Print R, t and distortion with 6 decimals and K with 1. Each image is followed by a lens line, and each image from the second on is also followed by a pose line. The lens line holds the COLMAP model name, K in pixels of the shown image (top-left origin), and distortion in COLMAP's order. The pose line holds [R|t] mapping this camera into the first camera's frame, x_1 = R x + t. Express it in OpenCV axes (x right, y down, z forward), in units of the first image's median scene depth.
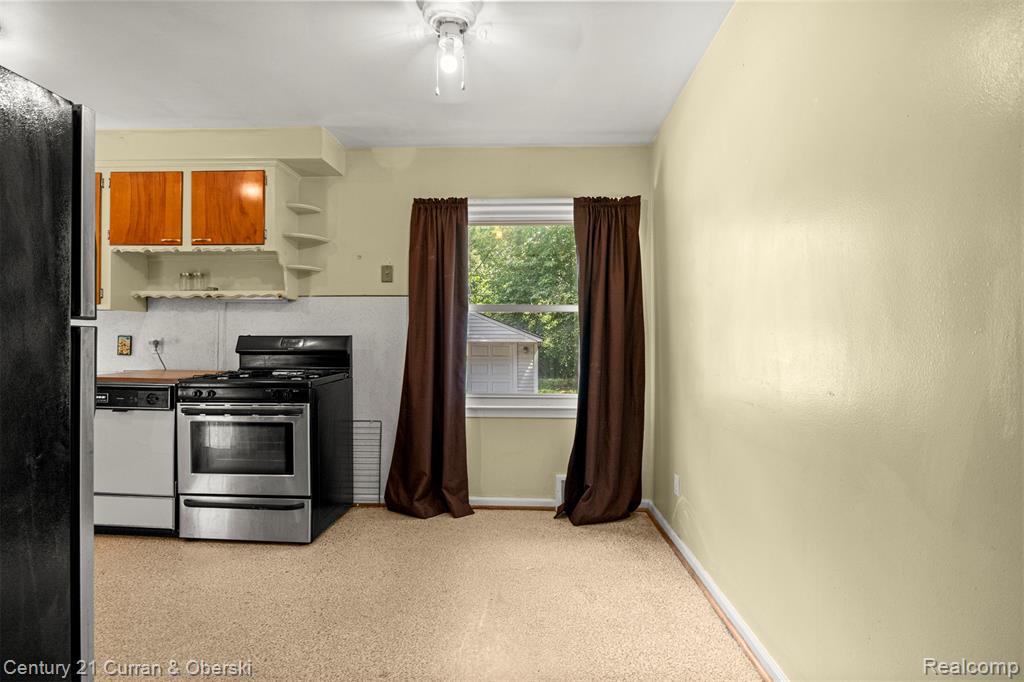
lens RADIAL K [[513.0, 0, 509.7], [0, 513.0, 344.9], [0, 0, 1]] dist [-0.000656, -0.000343]
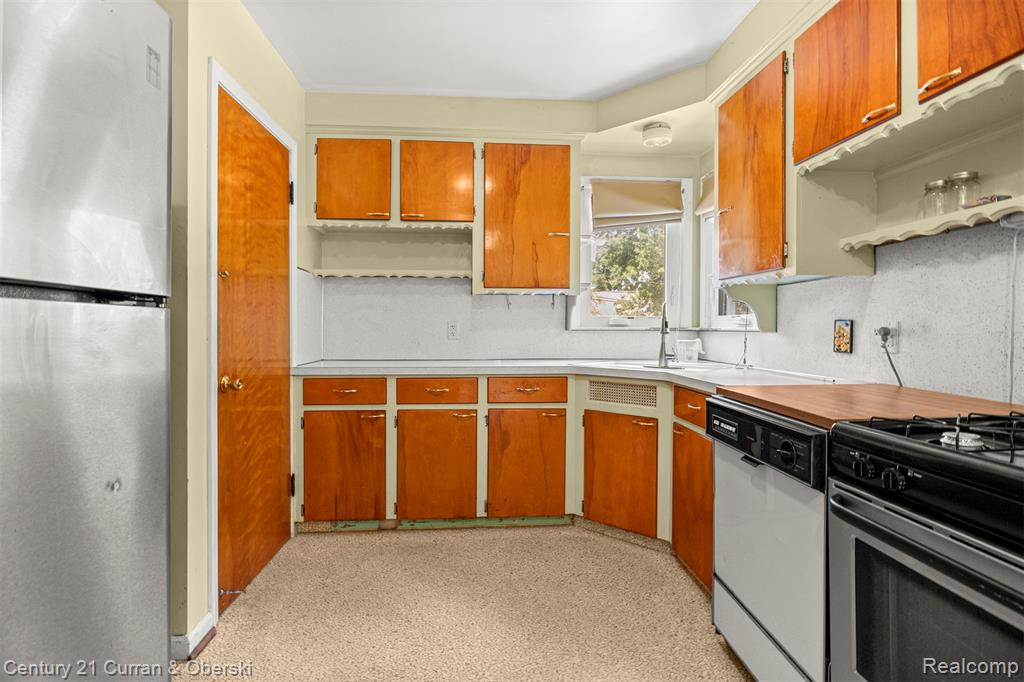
lens RADIAL K [[518.5, 0, 511.8], [0, 518.5, 331.4], [0, 0, 1]] dist [-0.001821, -0.000205]
pose [[0.109166, 0.001093, -0.994023, -0.213767], [-0.002431, 0.999997, 0.000833, -0.004259], [0.994021, 0.002325, 0.109168, 0.579788]]
